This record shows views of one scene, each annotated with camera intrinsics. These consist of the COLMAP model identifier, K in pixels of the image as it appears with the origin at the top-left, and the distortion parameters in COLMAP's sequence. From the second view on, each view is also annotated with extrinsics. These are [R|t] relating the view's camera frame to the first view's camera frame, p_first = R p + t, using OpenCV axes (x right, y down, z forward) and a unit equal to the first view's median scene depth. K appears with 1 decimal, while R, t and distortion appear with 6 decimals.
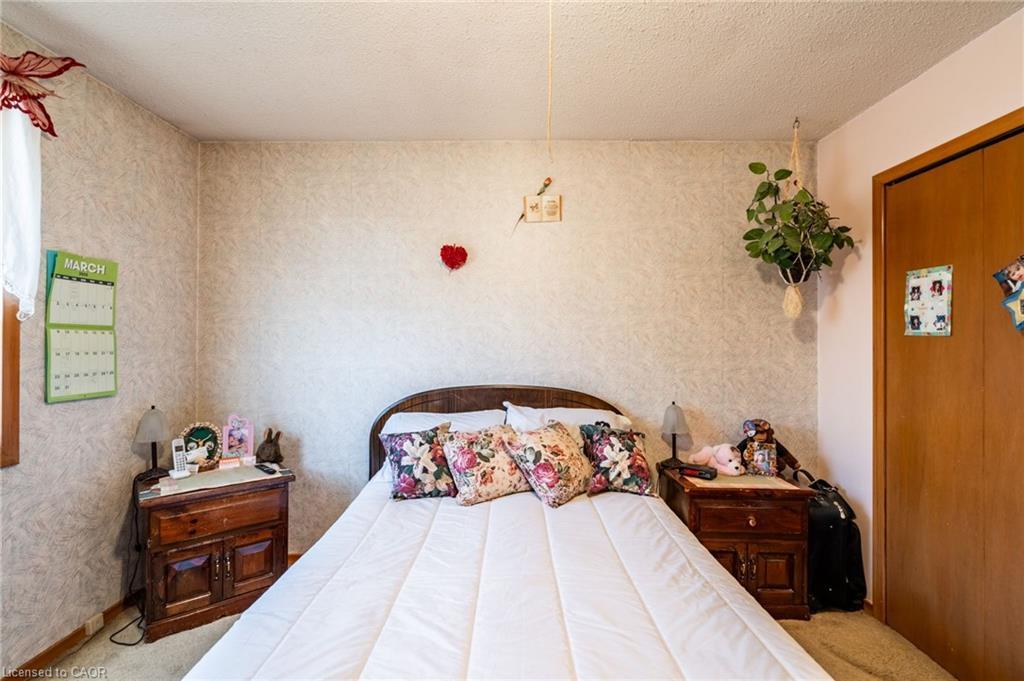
lens RADIAL K [[462.6, 0, 517.7], [0, 462.6, 341.4], [0, 0, 1]] dist [-0.006221, 0.002059]
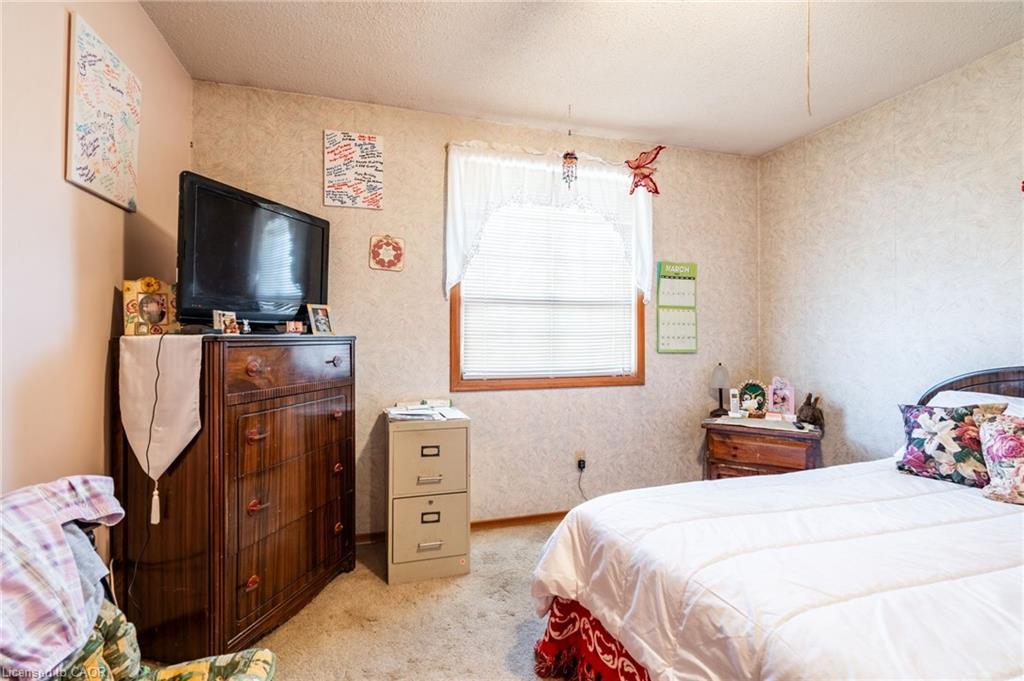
lens RADIAL K [[462.6, 0, 509.5], [0, 462.6, 339.9], [0, 0, 1]] dist [-0.006221, 0.002059]
pose [[0.312850, 0.001733, -0.949801, 0.344207], [-0.000779, 0.999998, 0.001568, 0.069791], [0.949802, 0.000250, 0.312851, -0.040741]]
